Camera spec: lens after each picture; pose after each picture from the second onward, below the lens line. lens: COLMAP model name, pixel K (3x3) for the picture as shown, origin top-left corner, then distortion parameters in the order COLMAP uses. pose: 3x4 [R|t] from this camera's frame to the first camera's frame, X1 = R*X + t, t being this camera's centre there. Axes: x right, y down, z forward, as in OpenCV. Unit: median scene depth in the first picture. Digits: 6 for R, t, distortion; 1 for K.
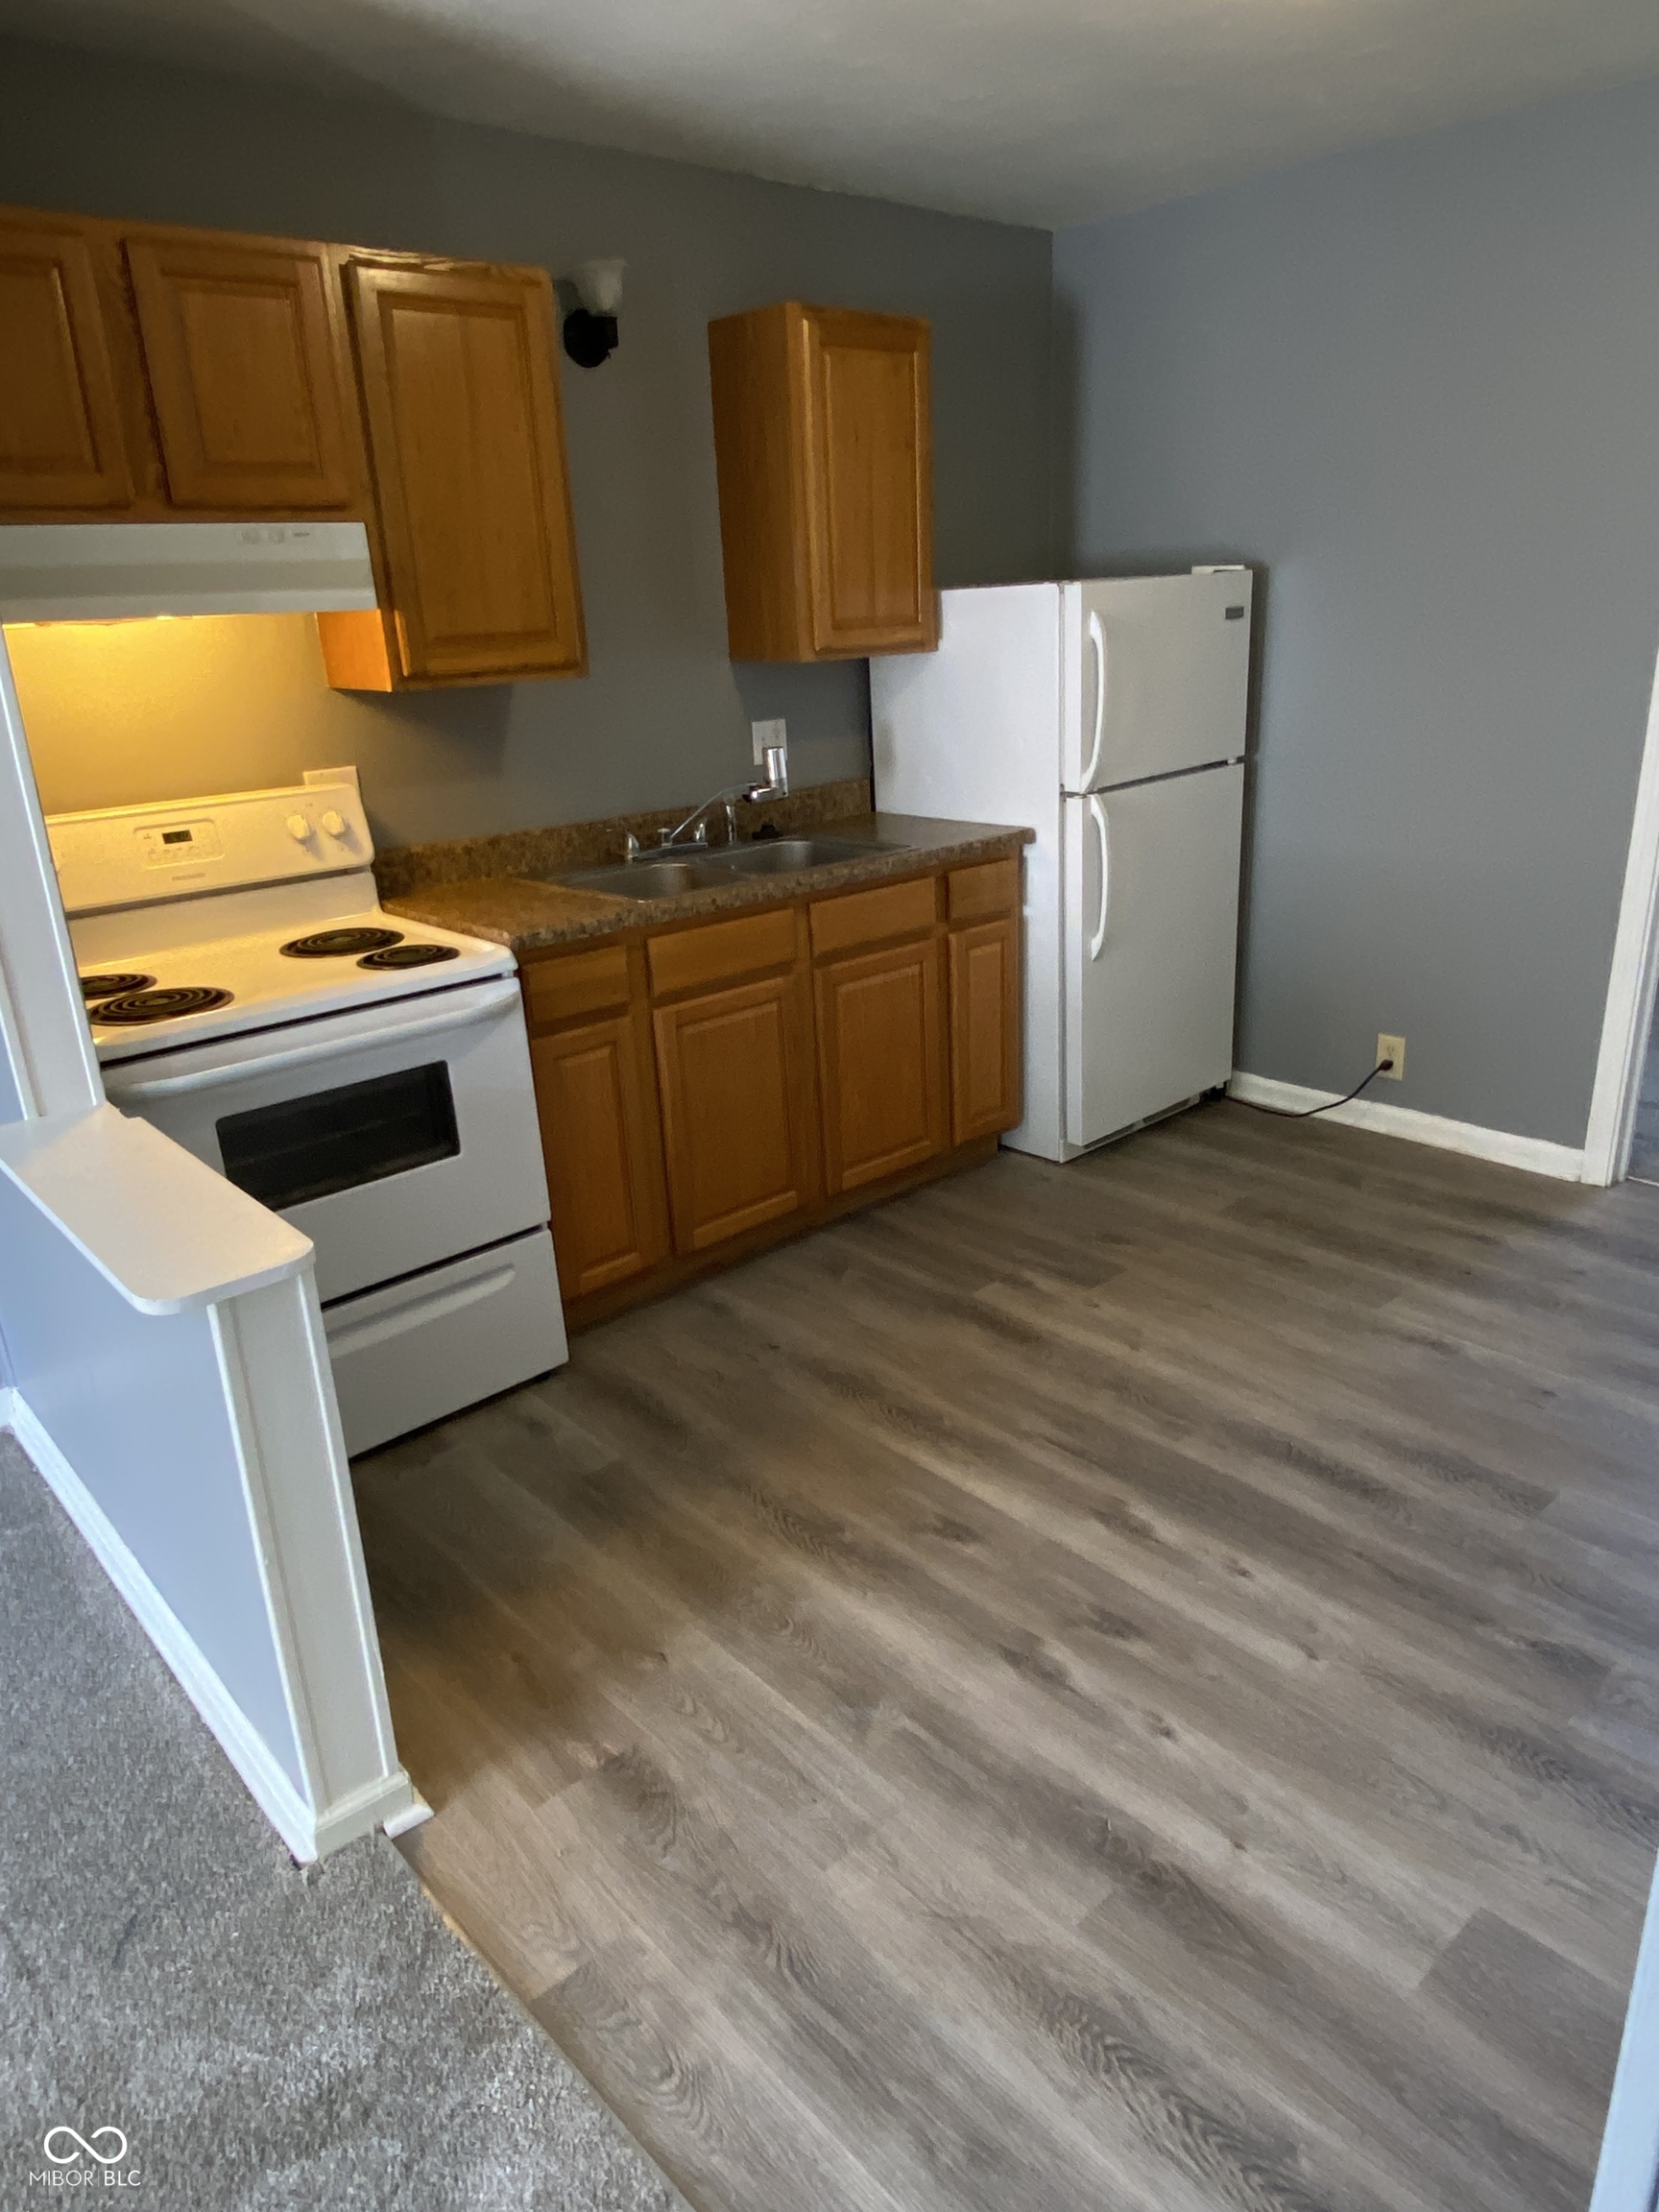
lens RADIAL K [[1430.8, 0, 829.5], [0, 1430.8, 1106.0], [0, 0, 1]] dist [0.119817, -0.112849]
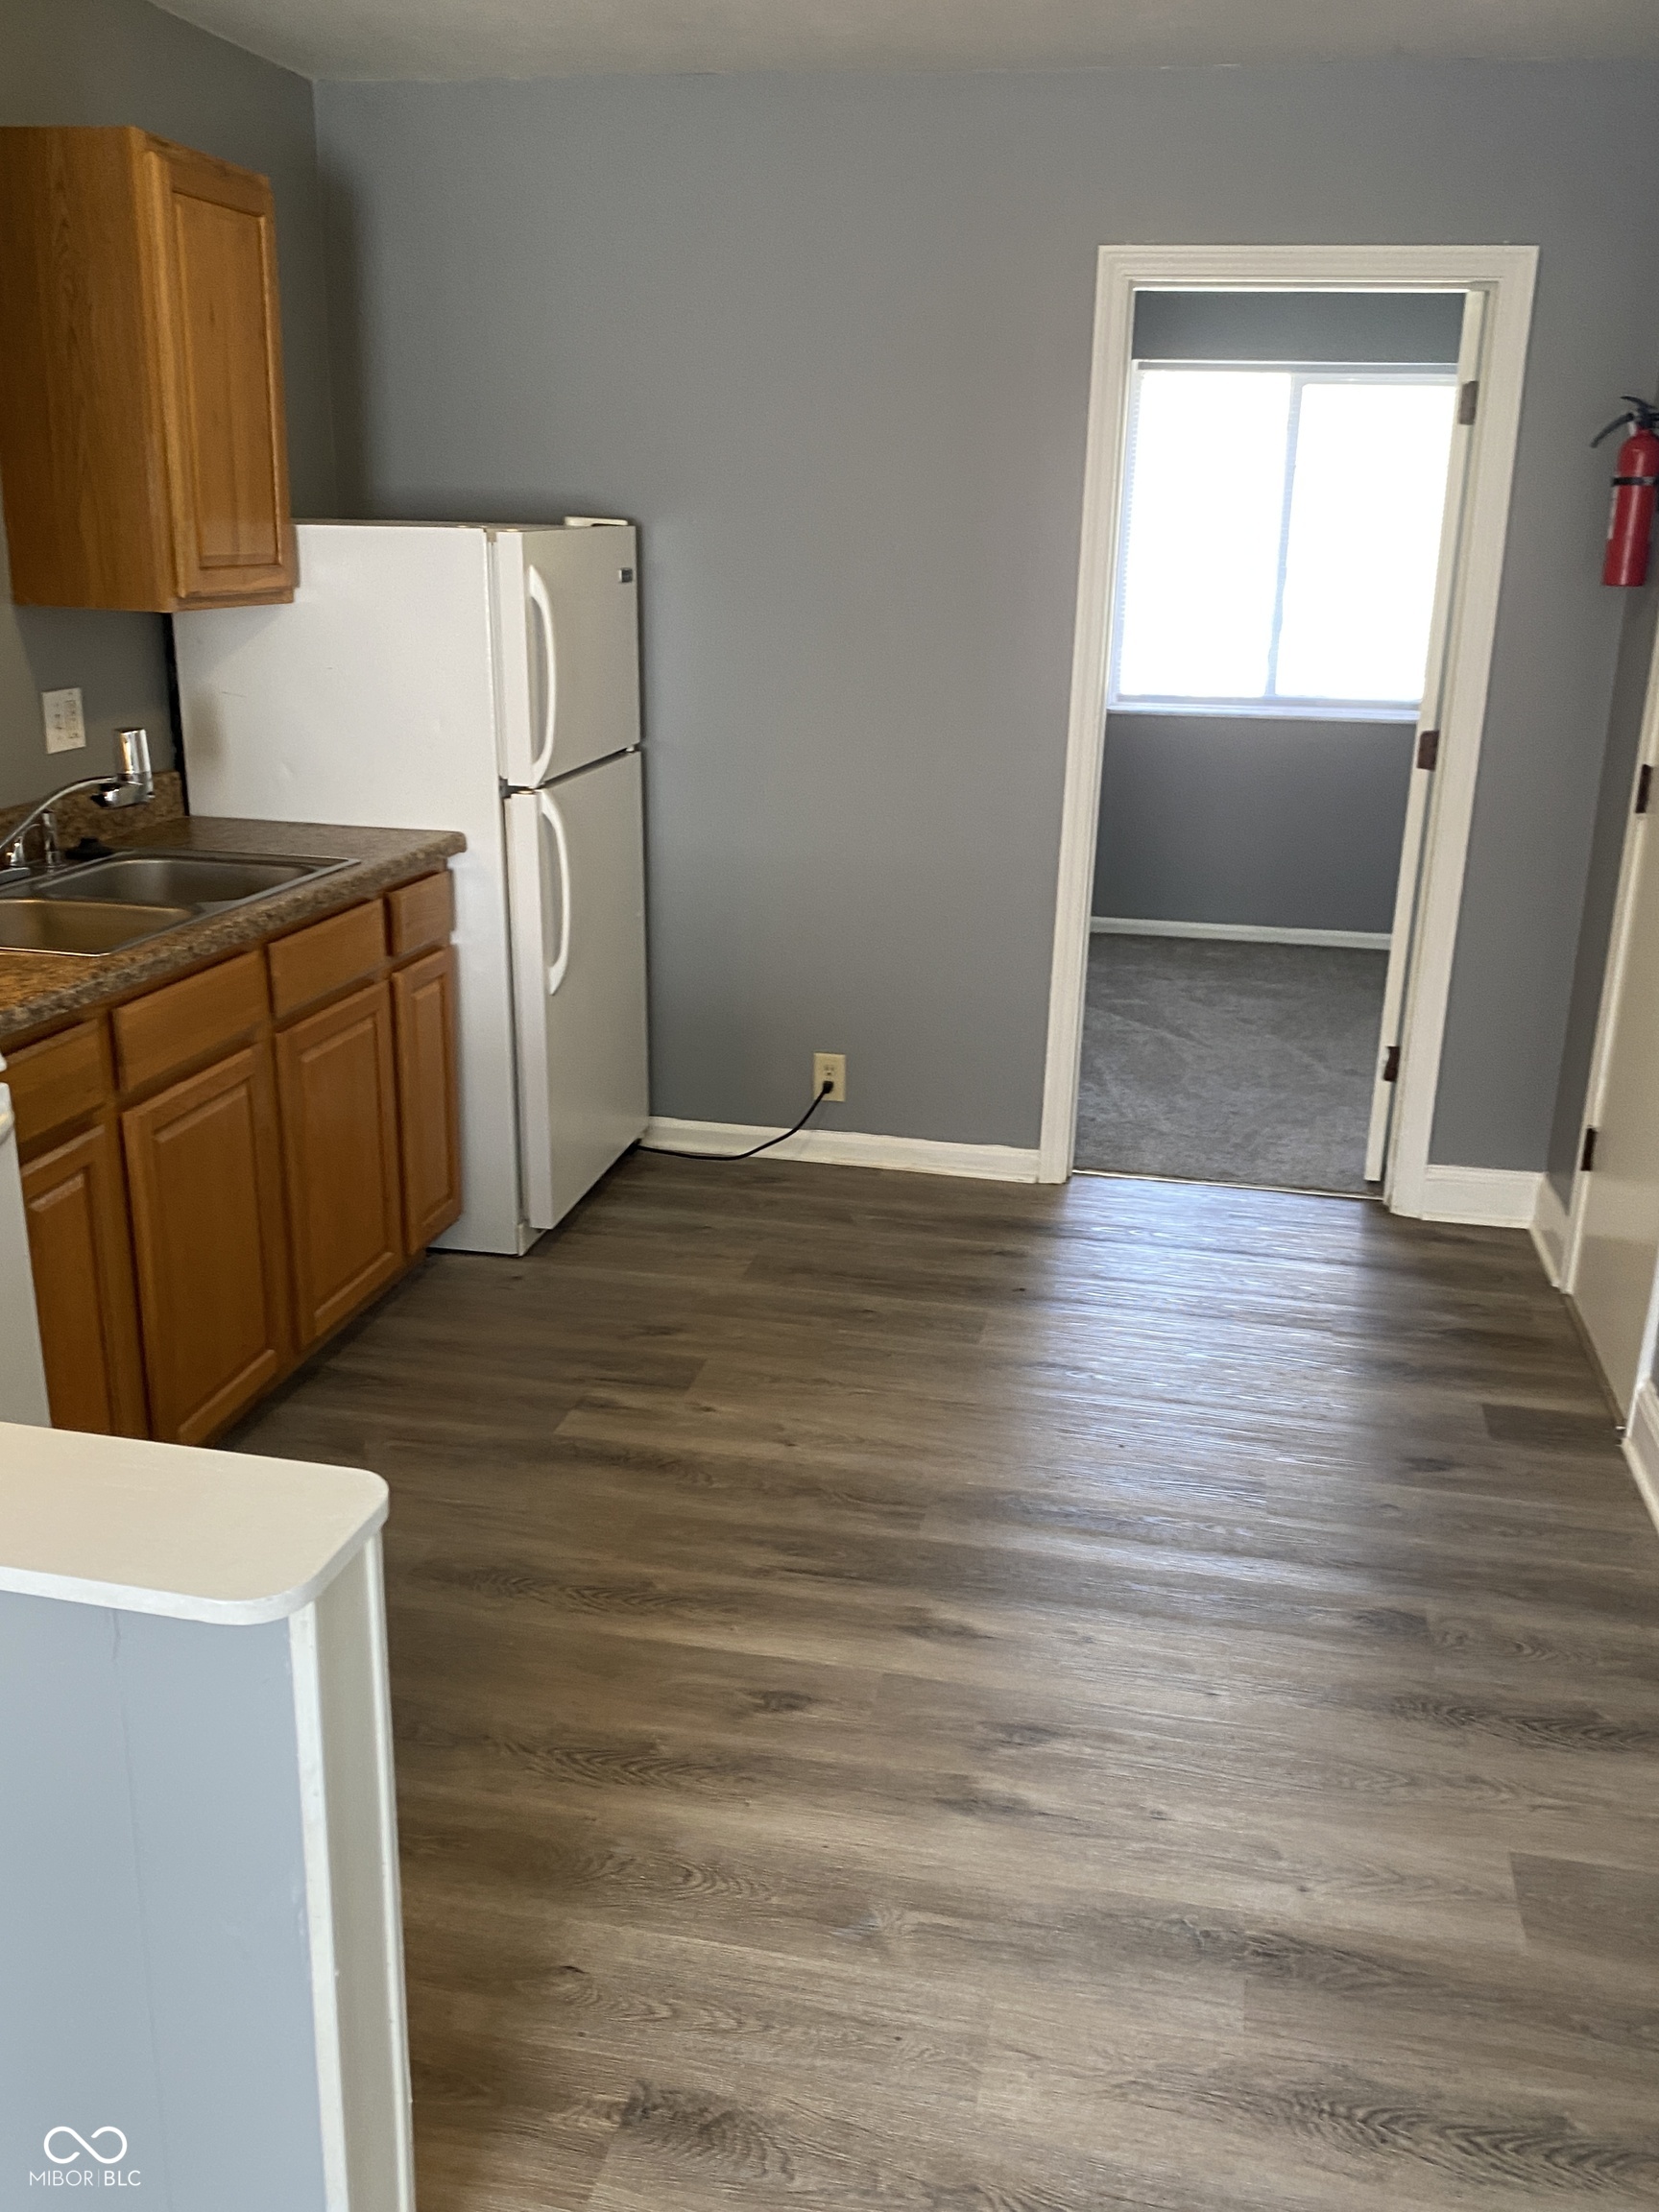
lens RADIAL K [[1869.7, 0, 829.5], [0, 1869.7, 1106.0], [0, 0, 1]] dist [0.038125, -0.021493]
pose [[0.809405, -0.117697, 0.575336, -0.322187], [0.142126, 0.989845, 0.002545, -0.022363], [-0.569793, 0.079710, 0.817913, 0.075210]]
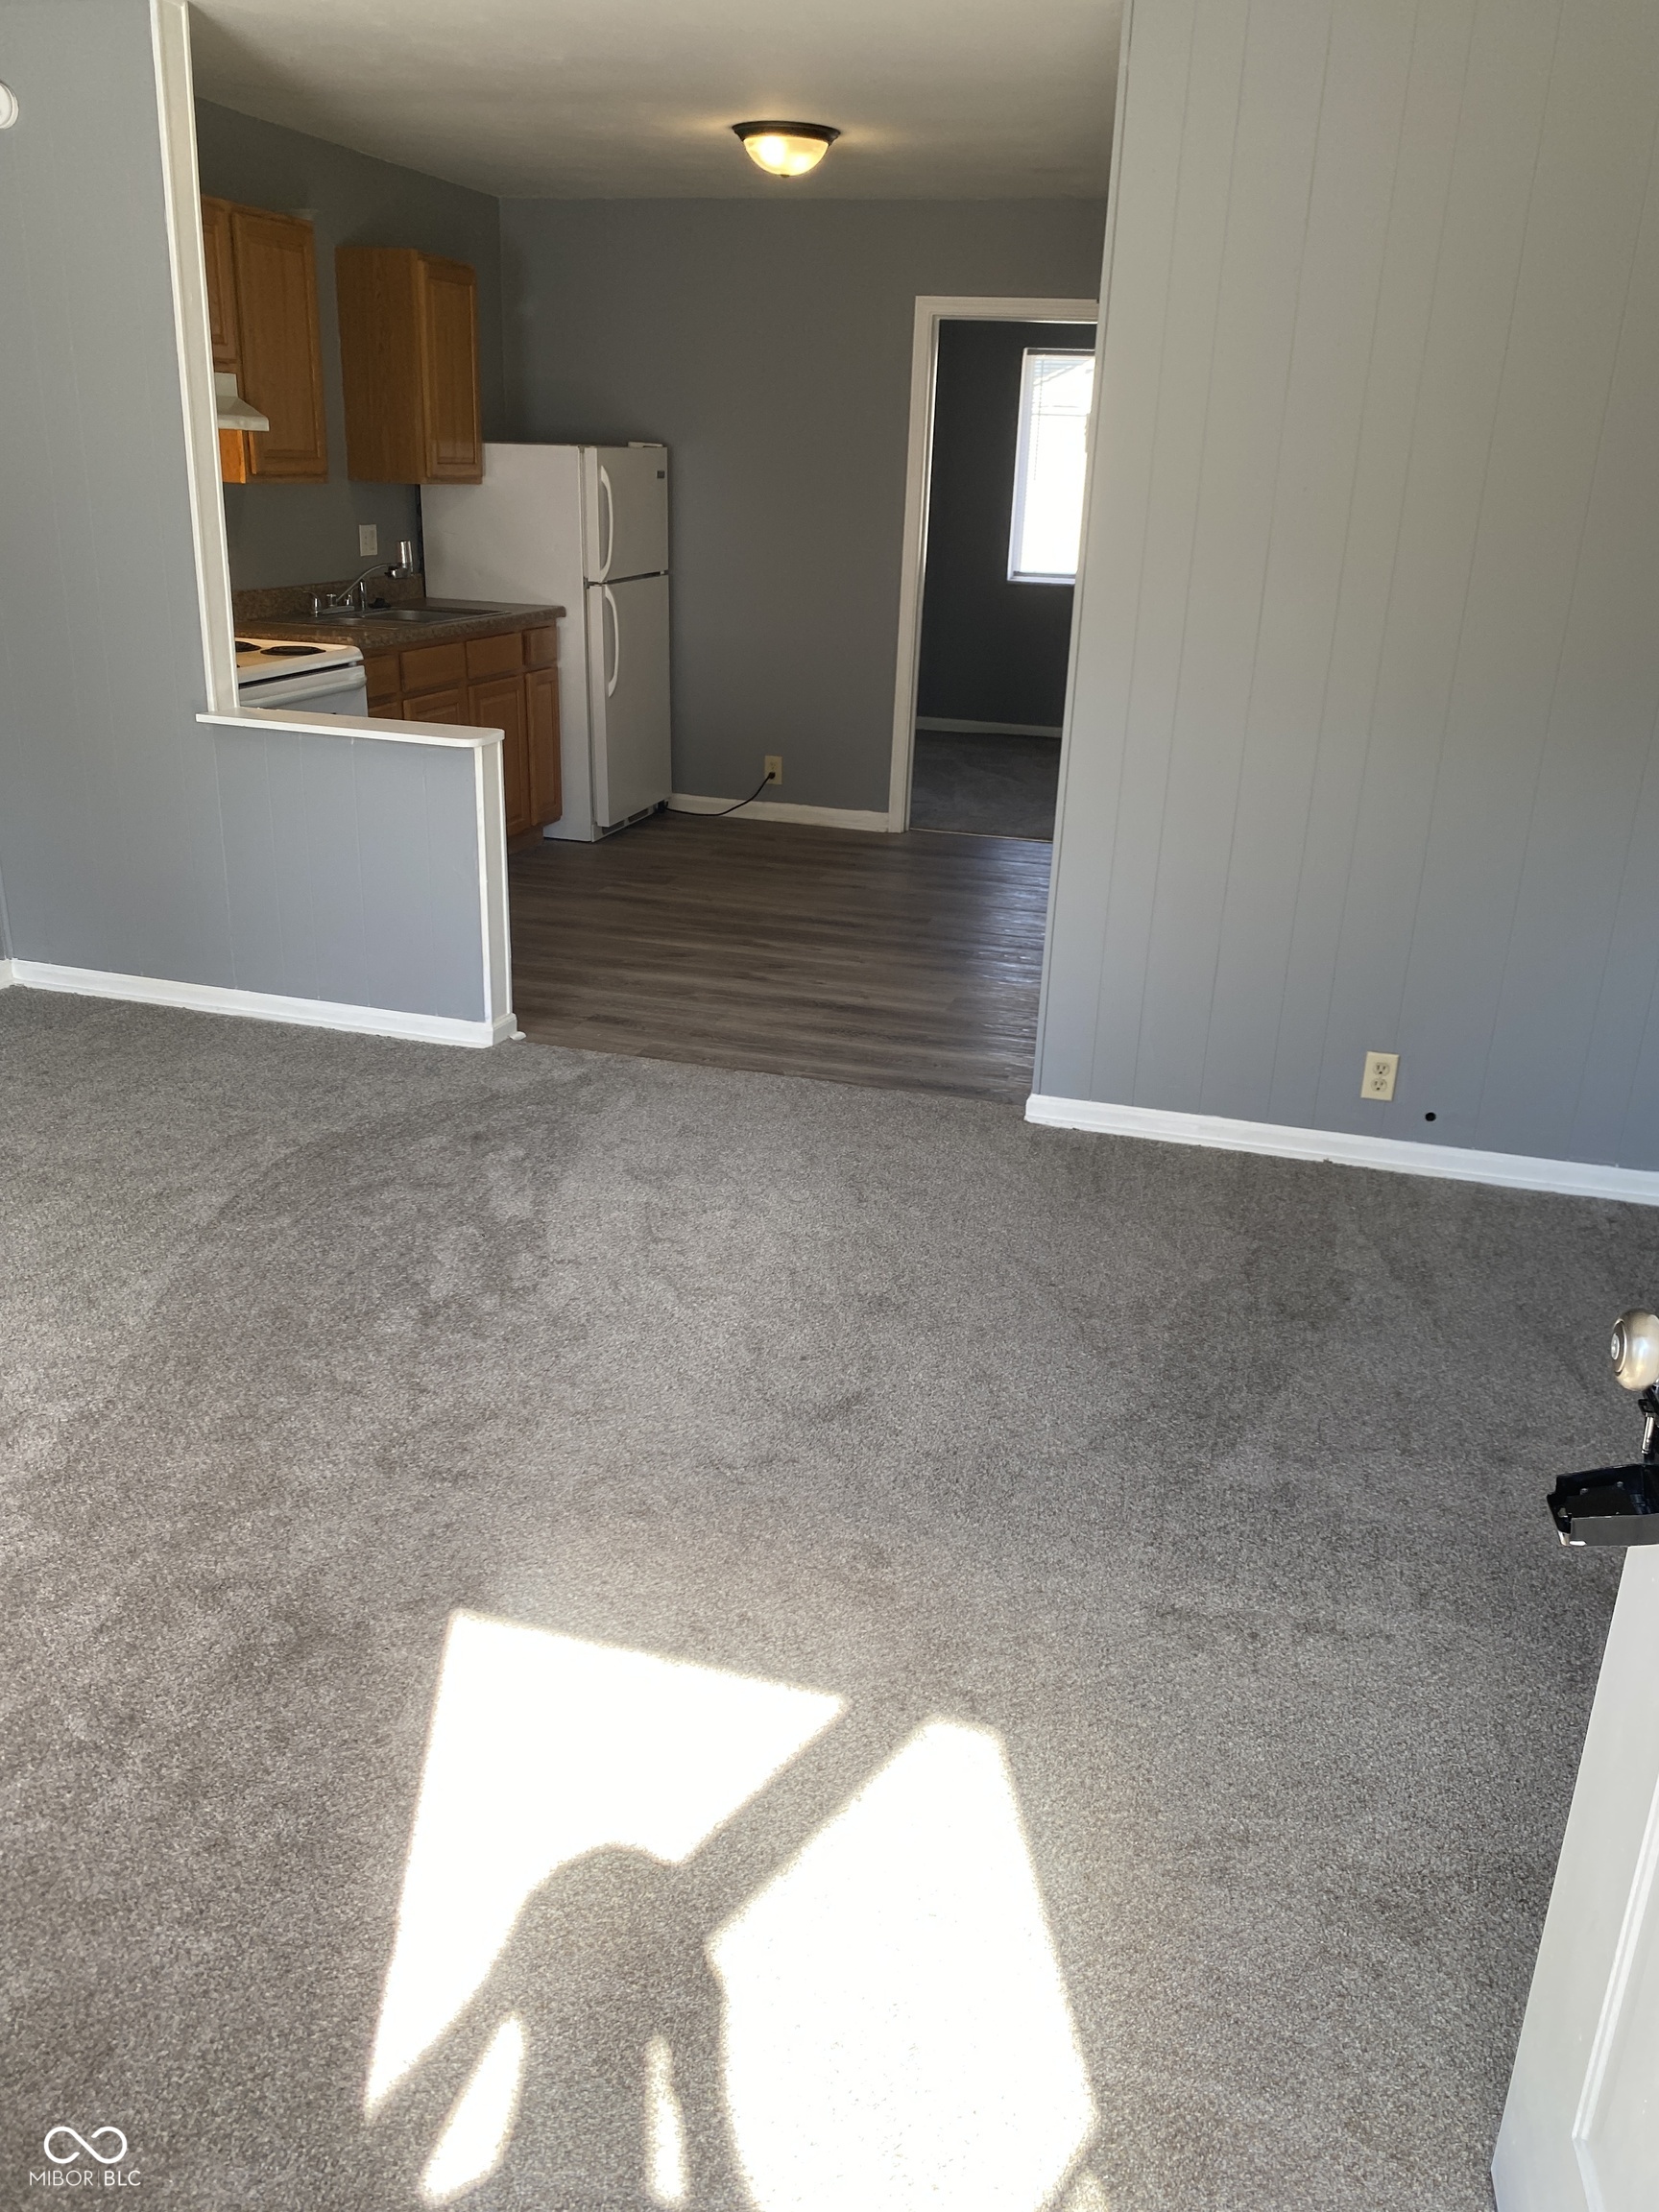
lens RADIAL K [[1762.9, 0, 829.5], [0, 1762.9, 1106.0], [0, 0, 1]] dist [0.022169, -0.003514]
pose [[0.849778, -0.111364, 0.515243, -0.675518], [0.105964, 0.993566, 0.039985, 0.298409], [-0.516380, 0.020619, 0.856111, -0.753151]]
